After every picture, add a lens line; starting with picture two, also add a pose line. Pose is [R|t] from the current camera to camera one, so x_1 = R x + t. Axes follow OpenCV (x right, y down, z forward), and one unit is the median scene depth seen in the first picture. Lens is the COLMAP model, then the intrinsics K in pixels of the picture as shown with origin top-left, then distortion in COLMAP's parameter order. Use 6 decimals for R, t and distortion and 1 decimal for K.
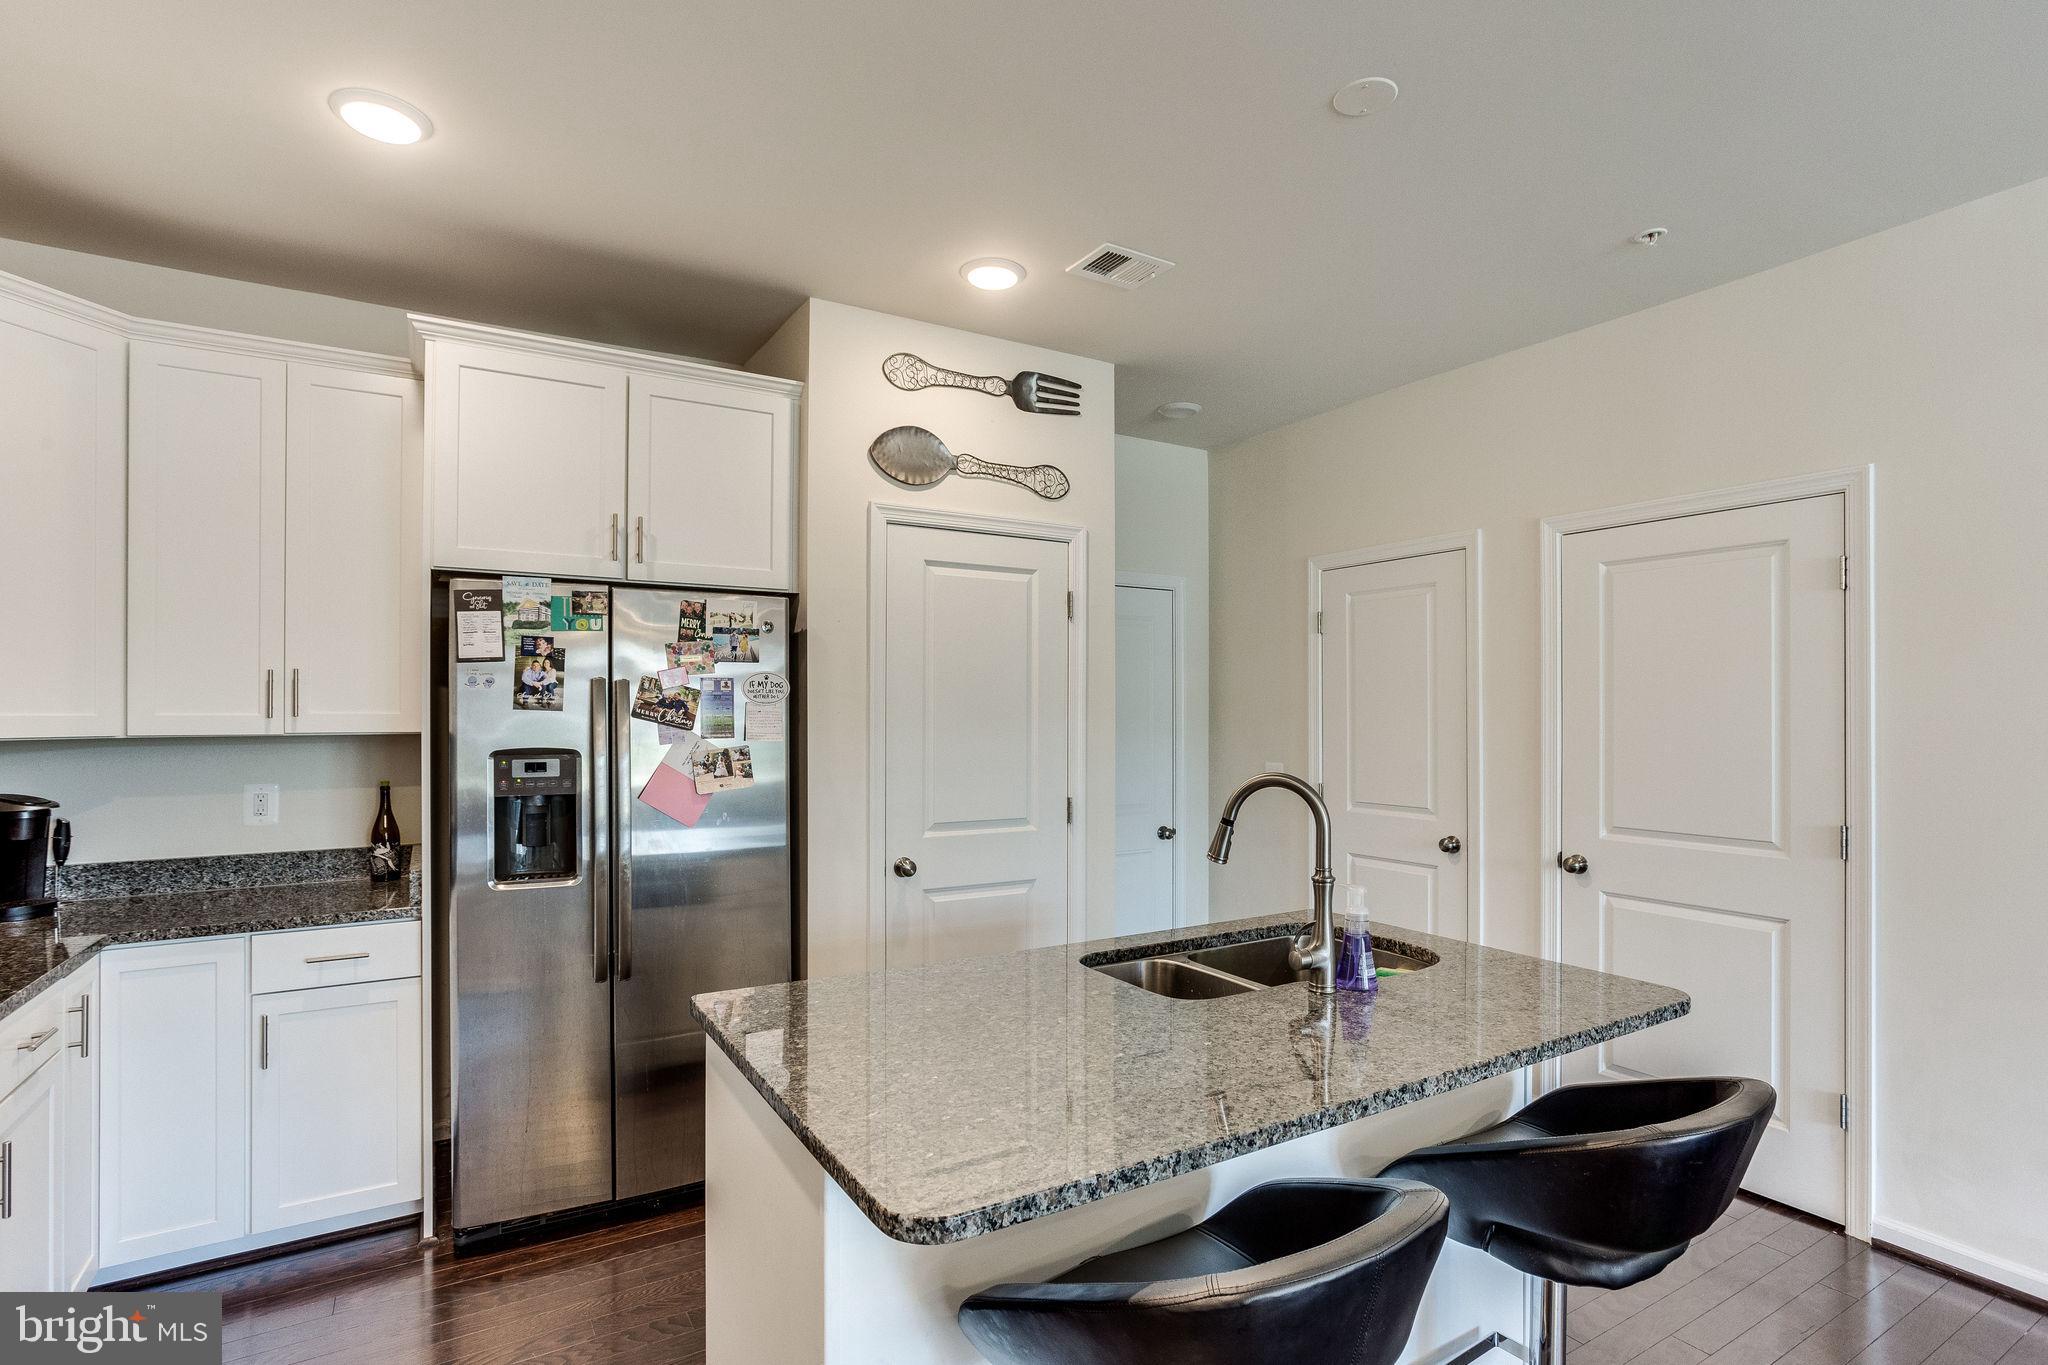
lens RADIAL K [[1022.5, 0, 1019.4], [0, 1022.5, 711.8], [0, 0, 1]] dist [-0.026848, 0.020205]
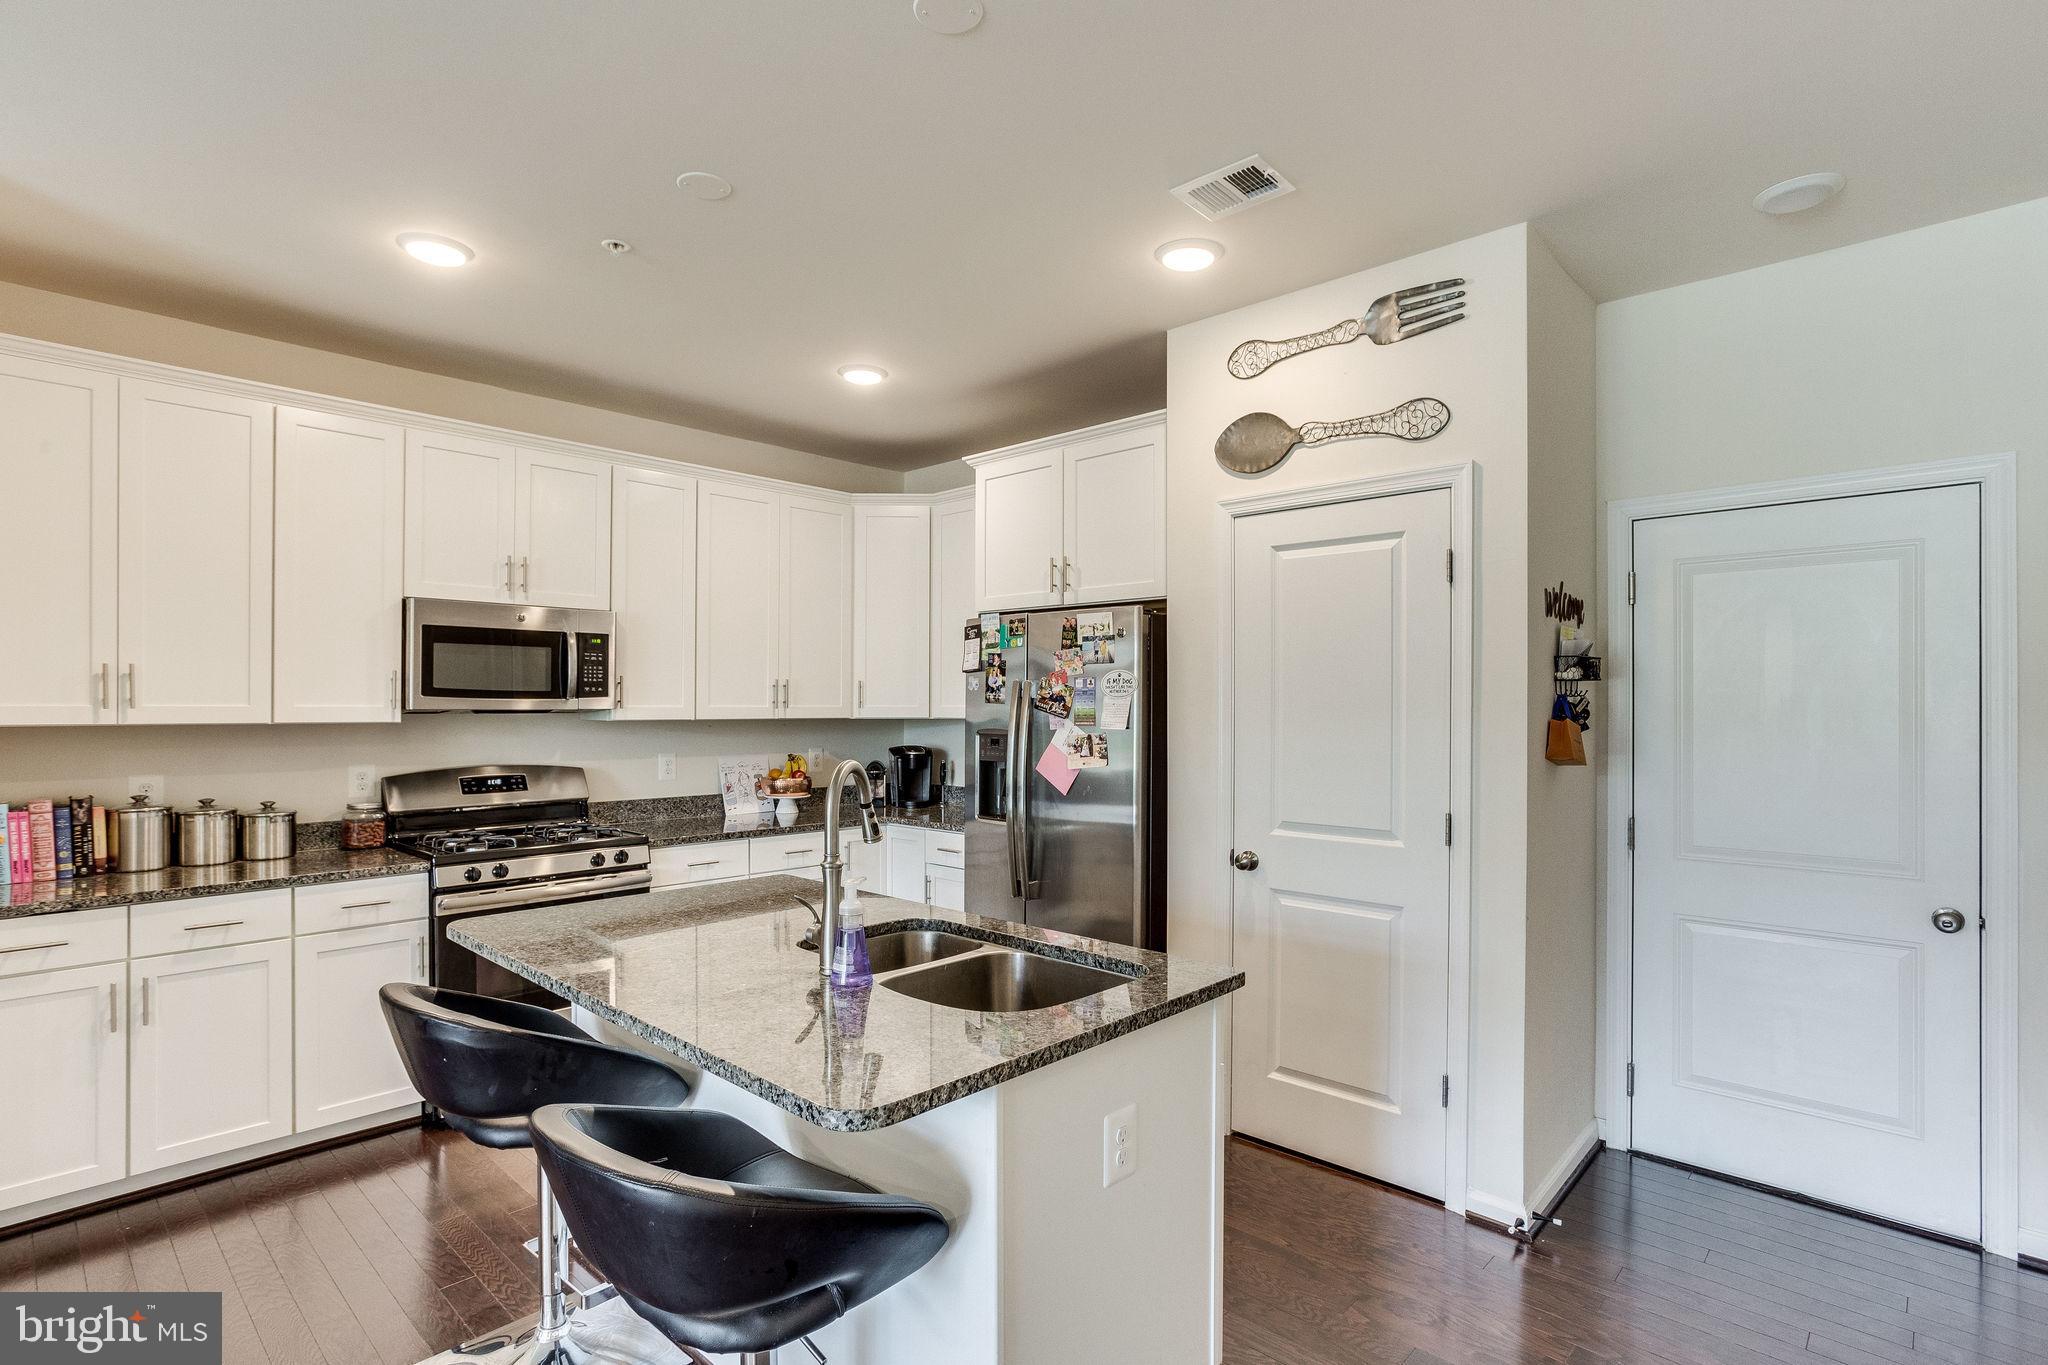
lens RADIAL K [[985.5, 0, 1014.9], [0, 985.5, 710.4], [0, 0, 1]] dist [-0.040744, 0.024192]
pose [[0.268715, 0.004061, -0.963211, 0.843155], [-0.000519, 0.999992, 0.004071, 0.002662], [0.963220, -0.000594, 0.268715, 0.595315]]
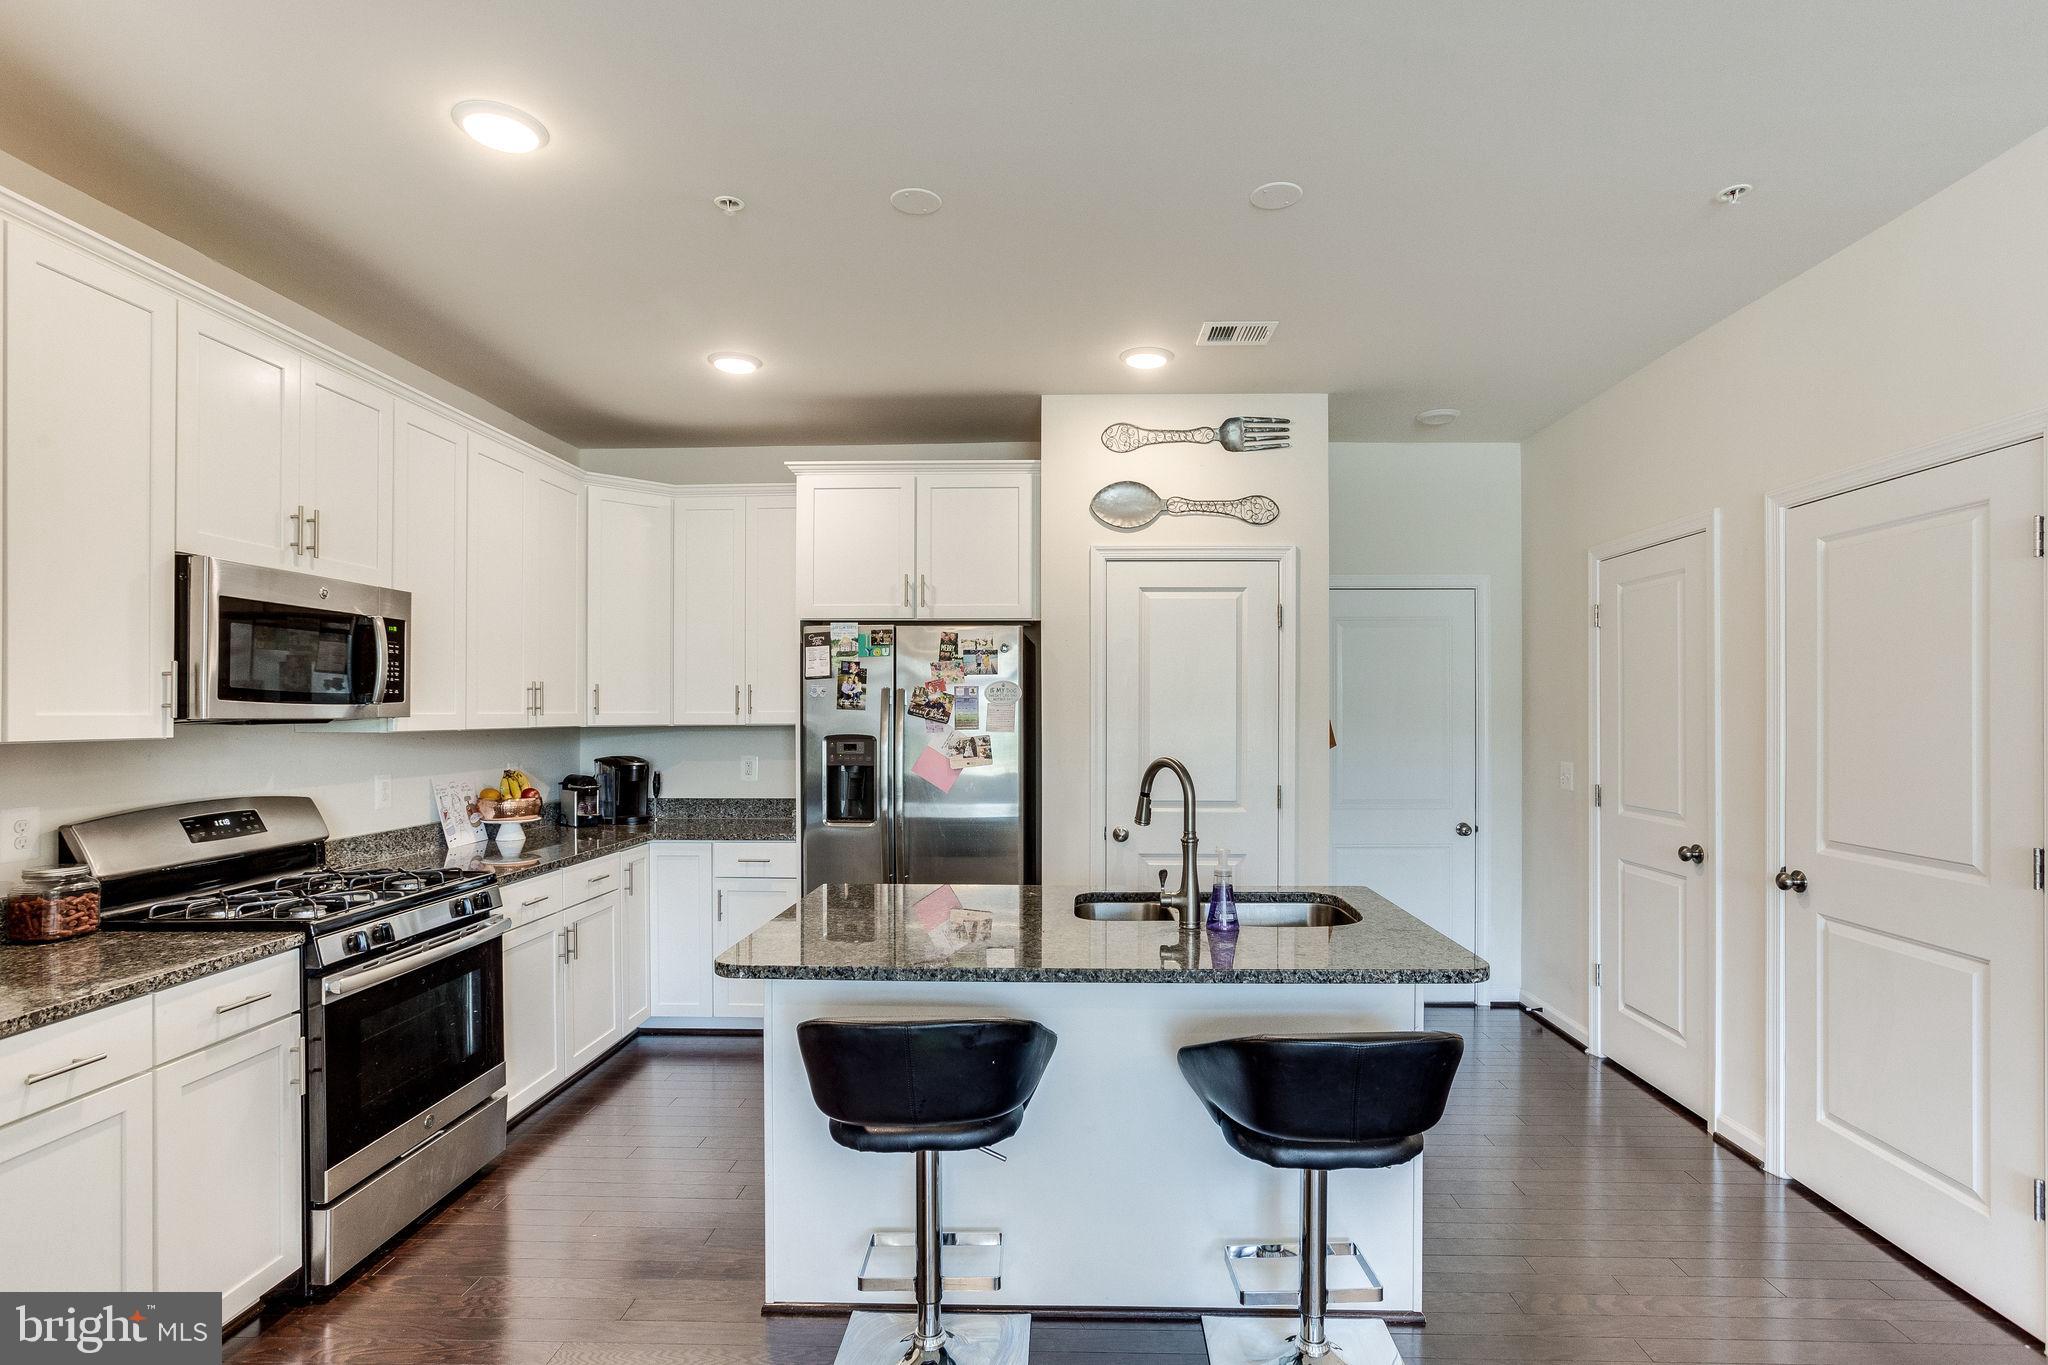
lens RADIAL K [[1007.0, 0, 1023.6], [0, 1007.0, 717.9], [0, 0, 1]] dist [-0.048544, 0.041801]
pose [[0.835276, 0.002025, -0.549827, 0.526389], [0.001429, 0.999982, 0.005855, 0.002006], [0.549829, -0.005676, 0.835258, -0.105870]]
